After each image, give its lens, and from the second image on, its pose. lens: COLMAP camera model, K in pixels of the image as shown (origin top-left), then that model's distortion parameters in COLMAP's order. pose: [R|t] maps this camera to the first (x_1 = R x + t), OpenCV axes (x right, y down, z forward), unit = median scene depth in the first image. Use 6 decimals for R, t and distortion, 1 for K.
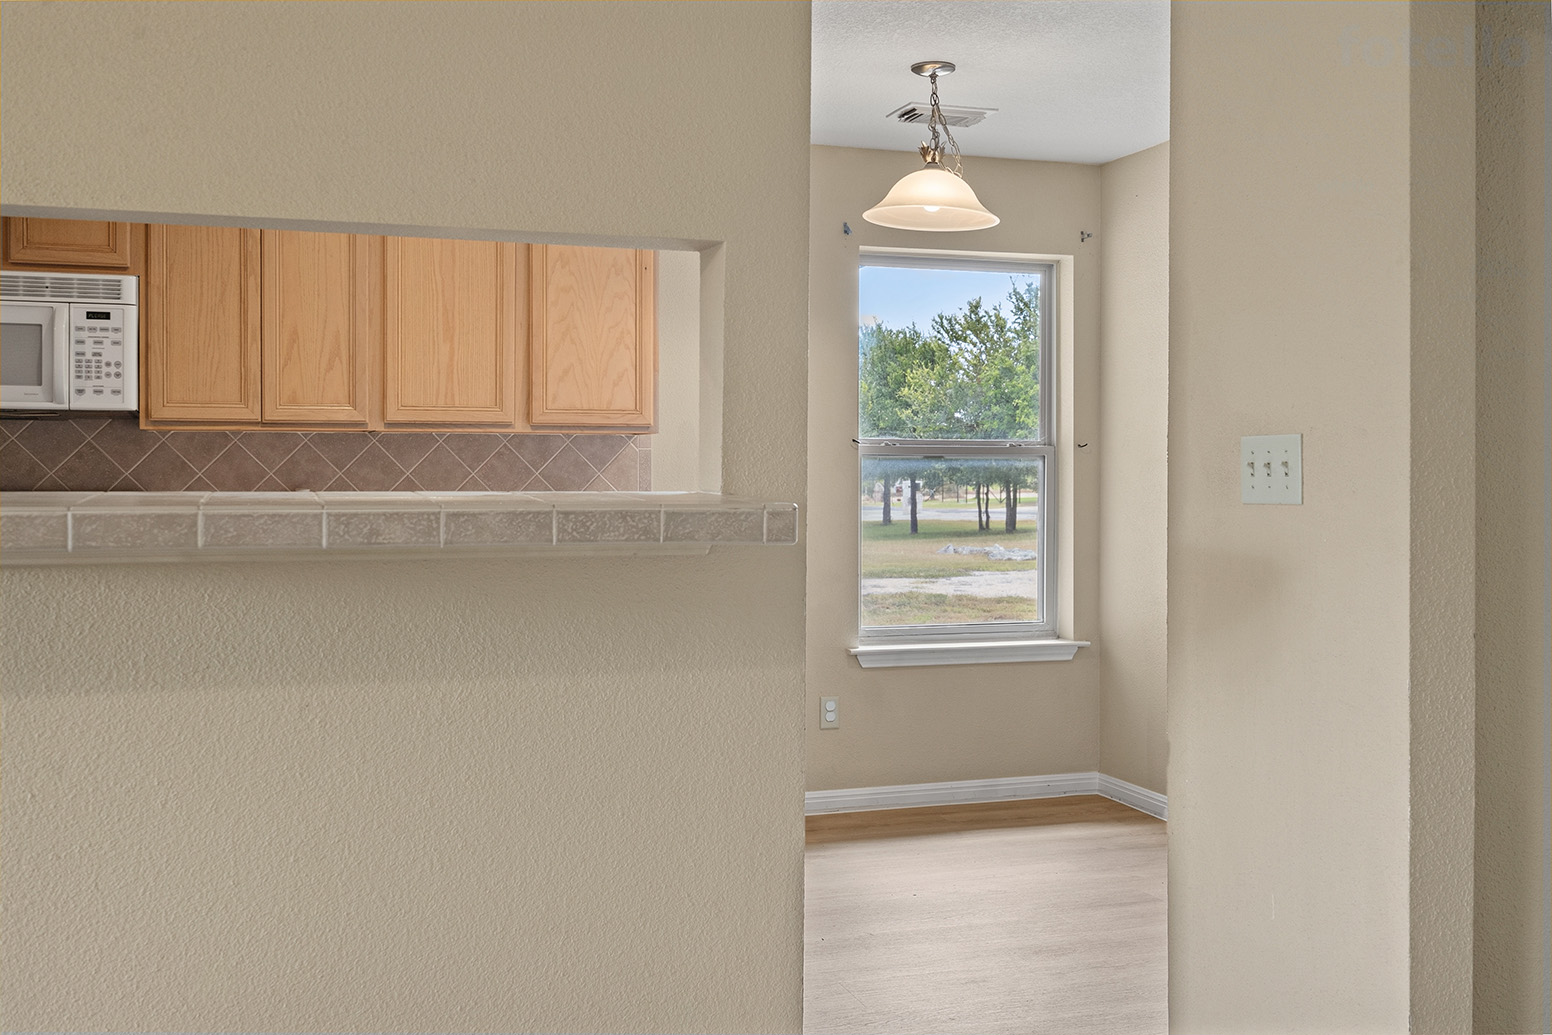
lens RADIAL K [[1539.8, 0, 784.4], [0, 1539.8, 441.6], [0, 0, 1]] dist [0.008462, -0.012569]
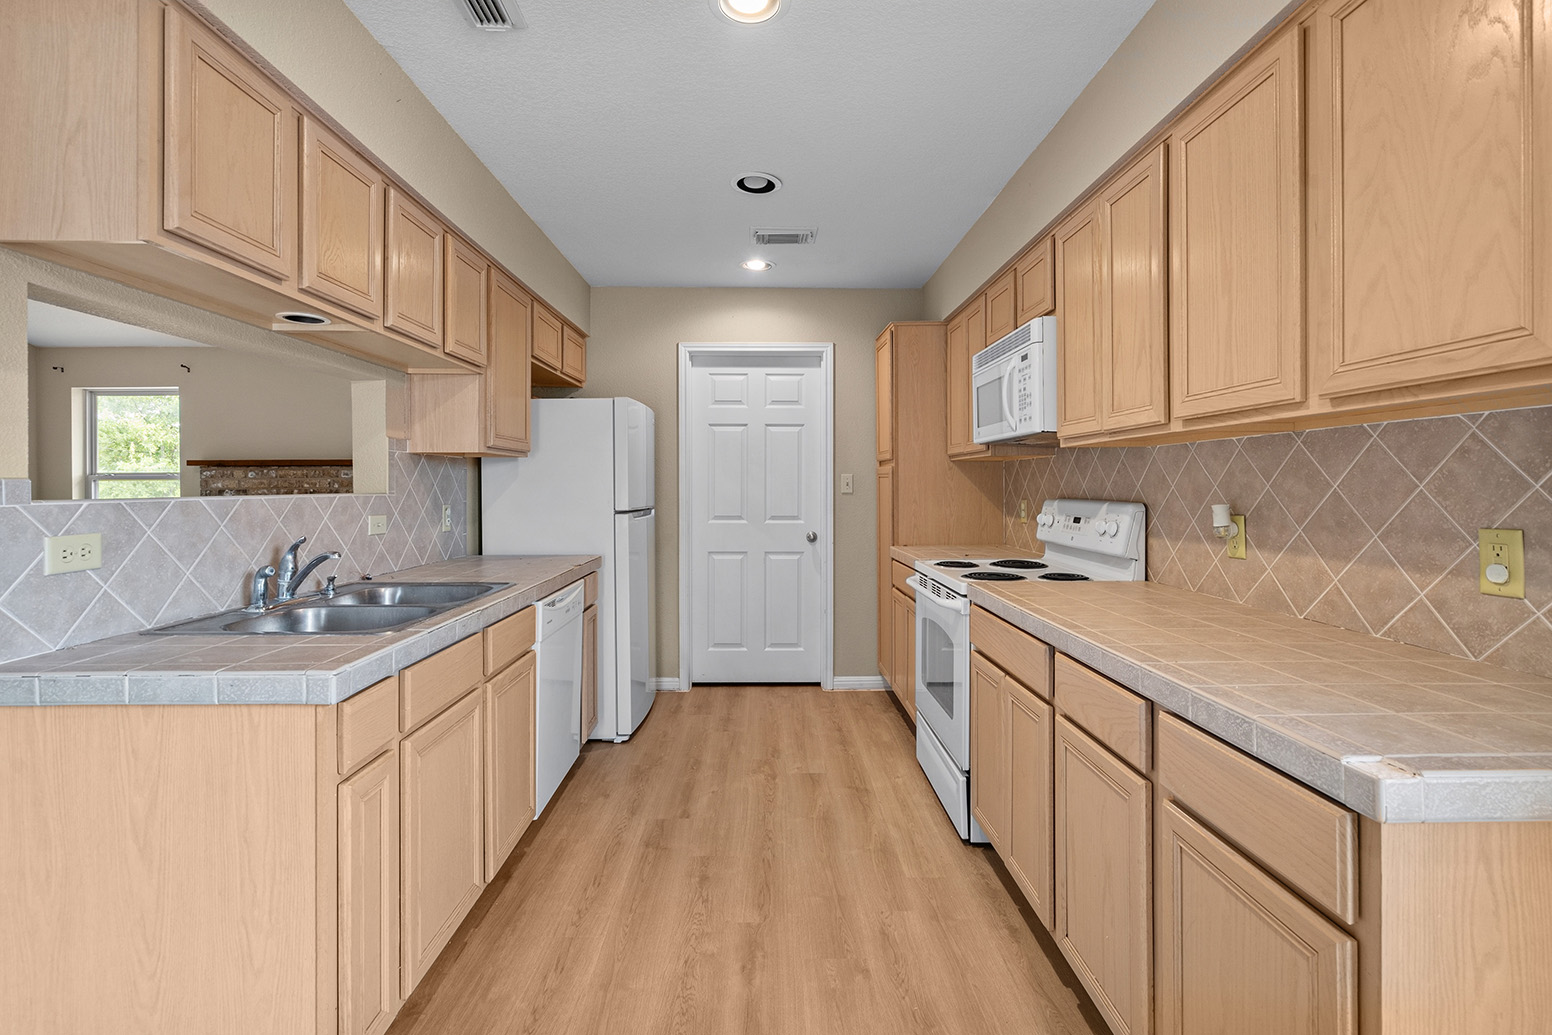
lens RADIAL K [[713.9, 0, 775.2], [0, 713.9, 482.6], [0, 0, 1]] dist [-0.002228, 0.000565]
pose [[-0.298770, -0.005566, -0.954309, 0.145403], [0.018640, 0.999758, -0.011667, 0.019344], [0.954143, -0.021274, -0.298594, 0.911311]]
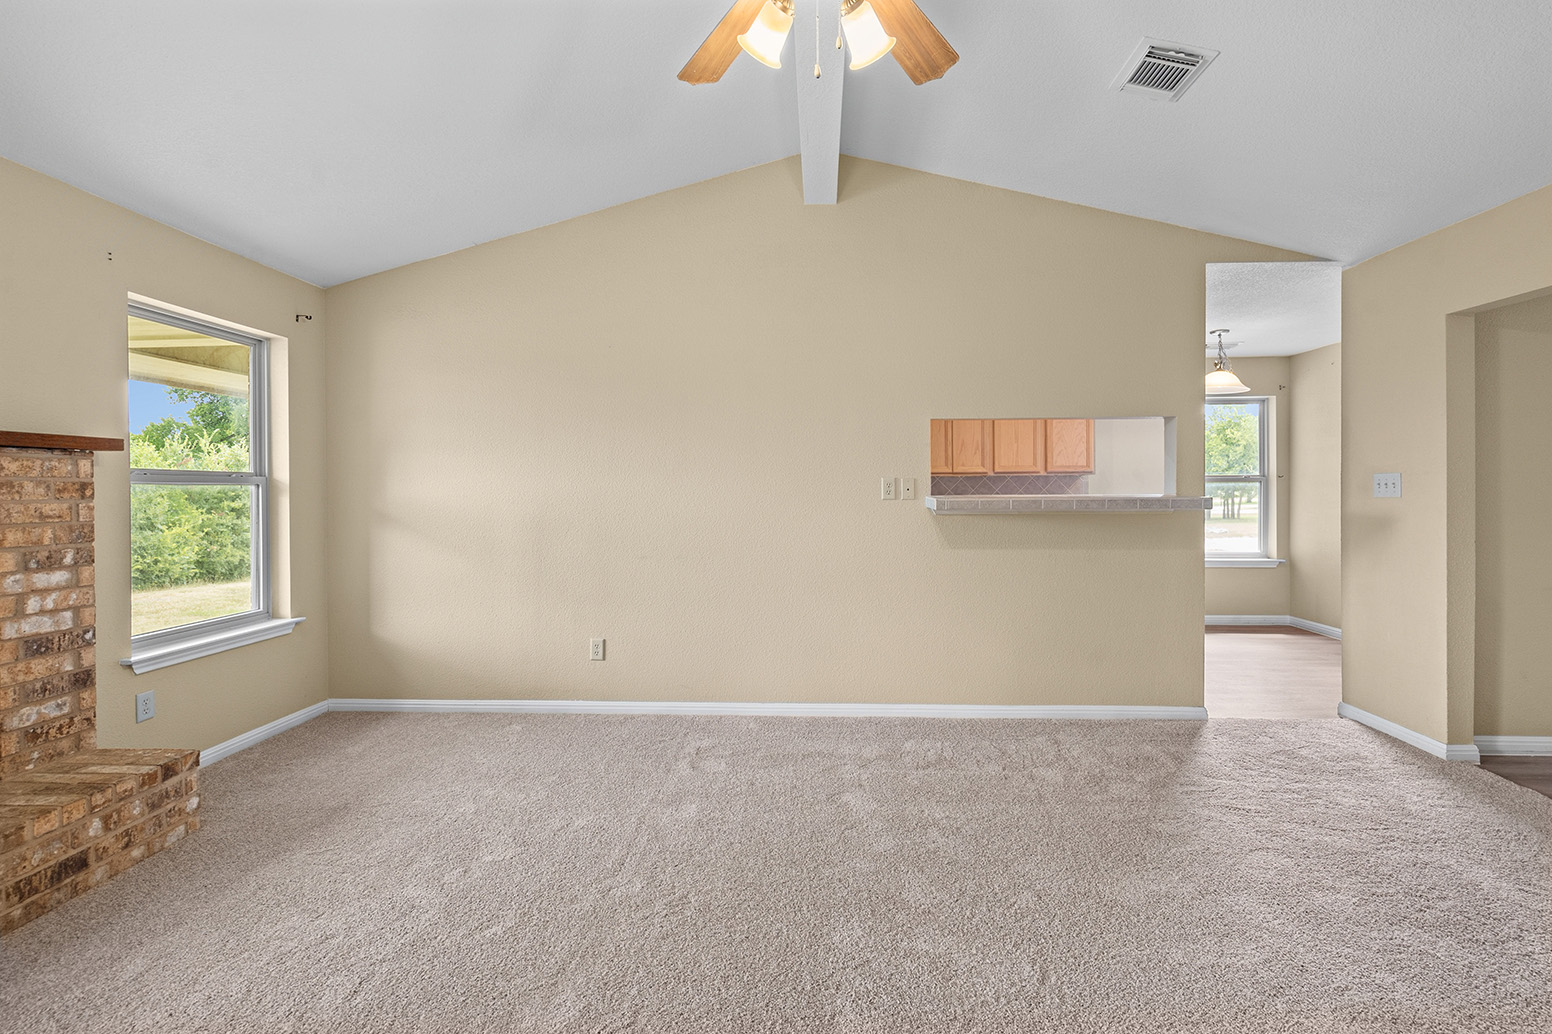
lens RADIAL K [[724.7, 0, 782.9], [0, 724.7, 487.2], [0, 0, 1]] dist [0.001727, 0.000138]
pose [[0.930885, -0.009935, -0.365177, -0.134567], [0.015284, 0.999814, 0.011761, -0.006736], [0.364993, -0.016530, 0.930864, -0.377781]]
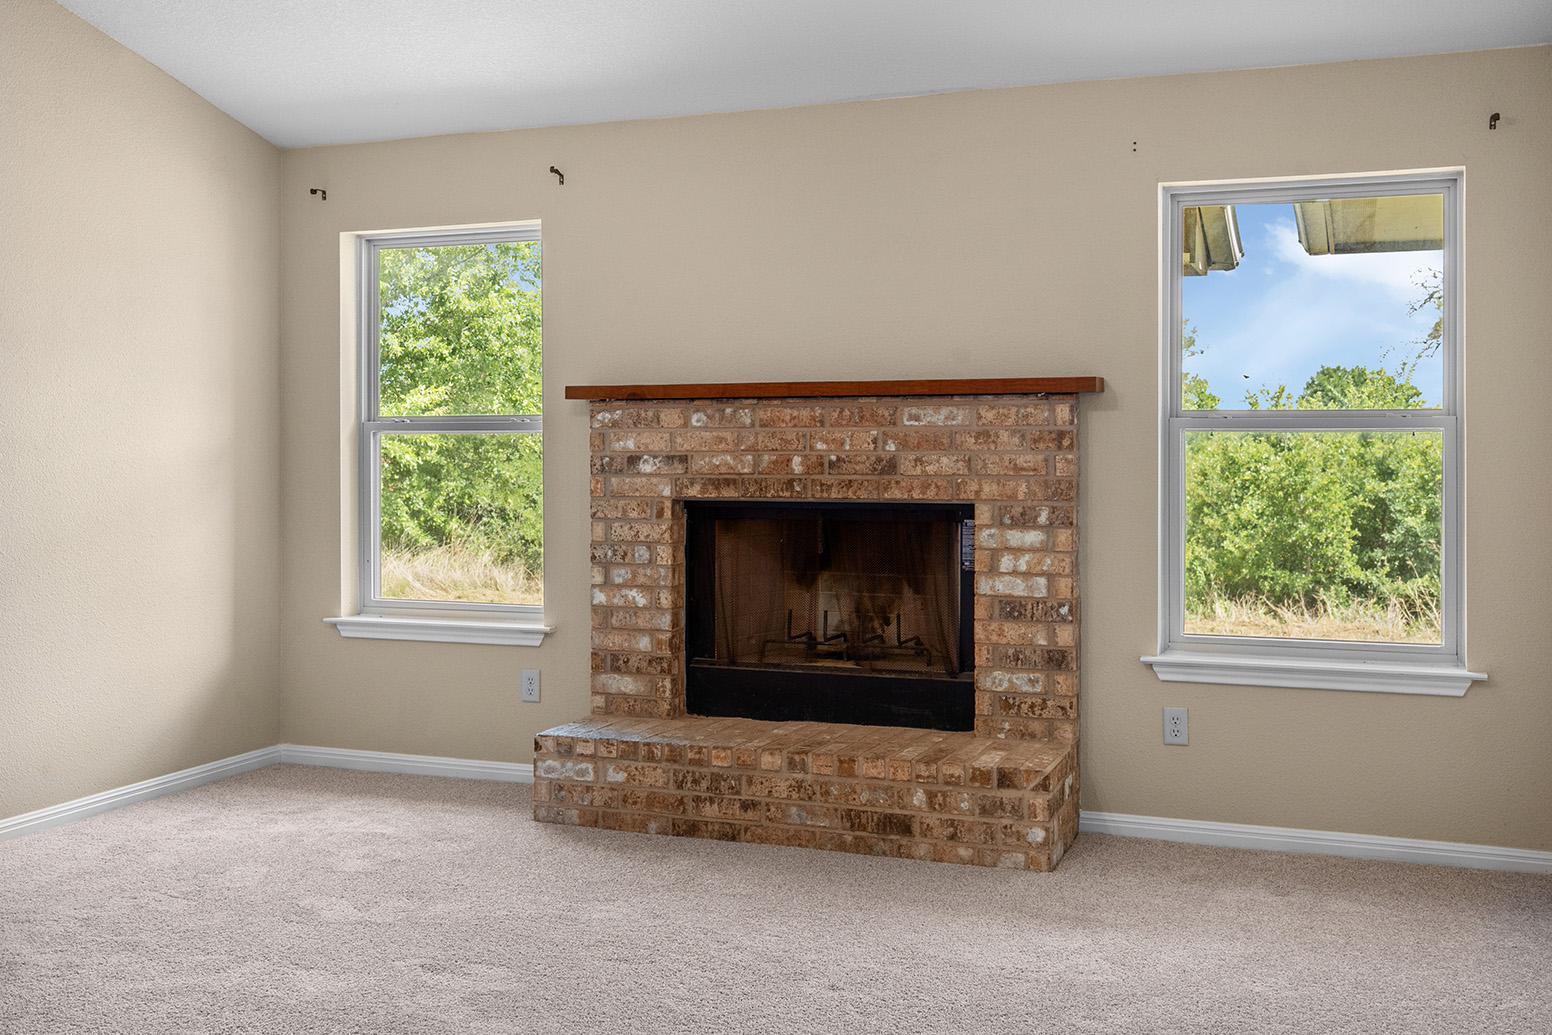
lens RADIAL K [[1539.8, 0, 784.4], [0, 1539.8, 441.6], [0, 0, 1]] dist [0.008462, -0.012569]
pose [[-0.636075, -0.005472, -0.771608, 0.057178], [0.011695, 0.999792, -0.016731, 0.009694], [0.771538, -0.019666, -0.635879, 0.438845]]
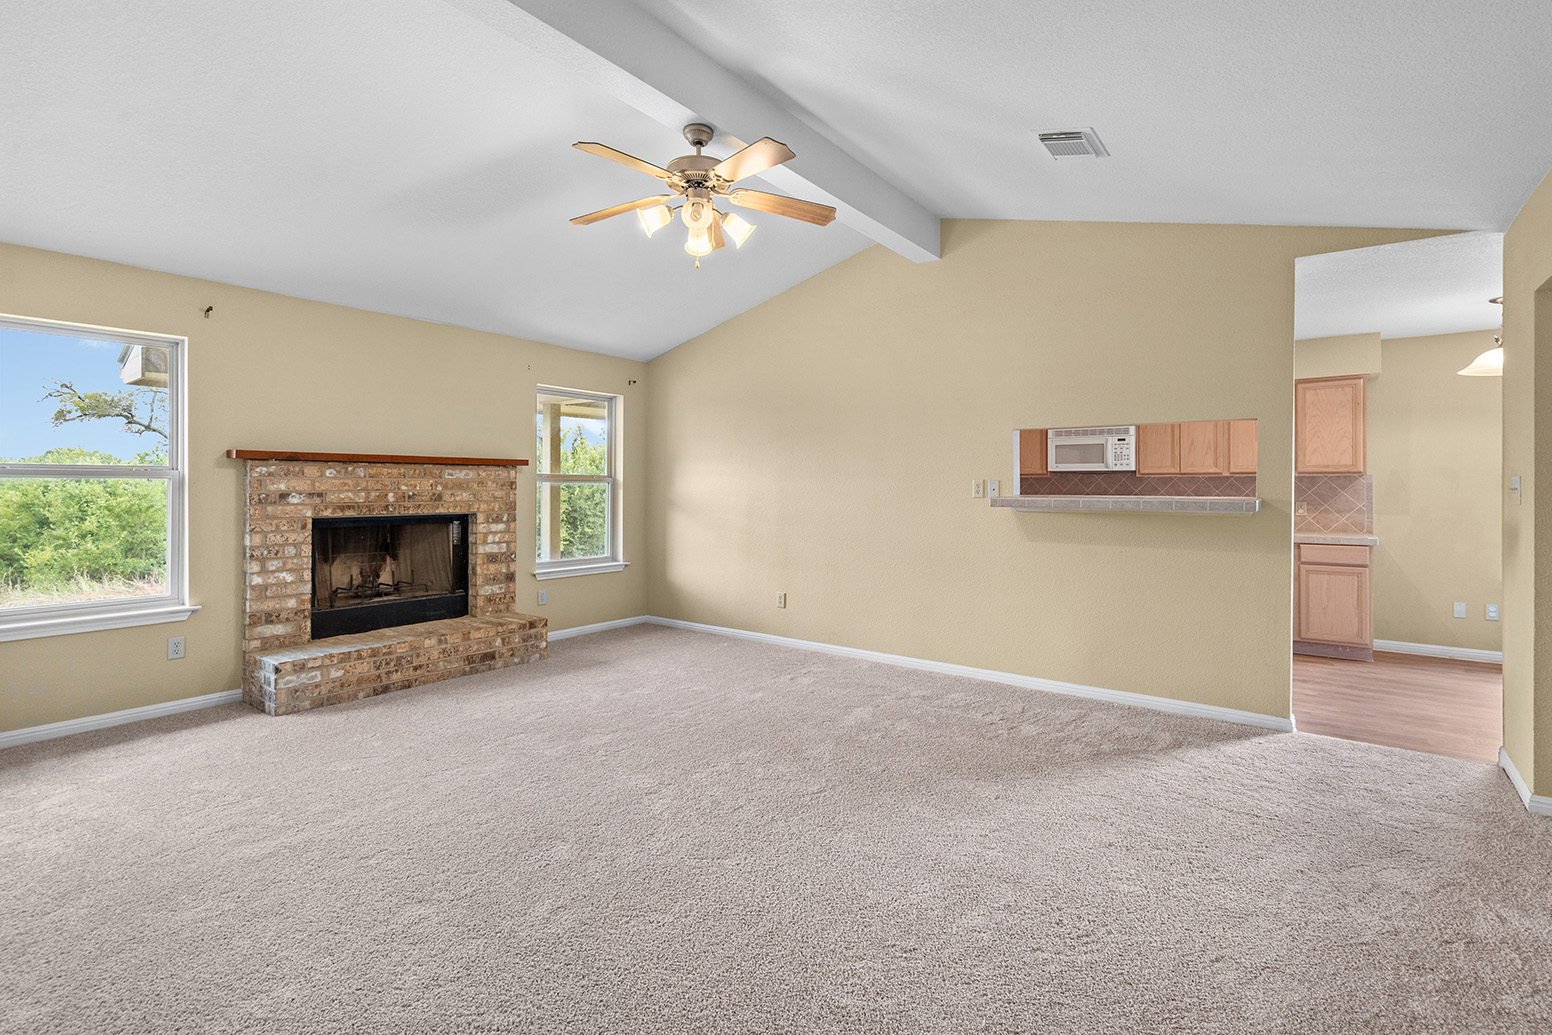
lens RADIAL K [[728.5, 0, 776.2], [0, 728.5, 470.0], [0, 0, 1]] dist [0.001181, 0.000331]
pose [[0.559306, -0.020161, -0.828716, 0.345251], [0.012563, 0.999796, -0.015844, -0.006836], [0.828866, -0.001549, 0.559445, -0.353438]]
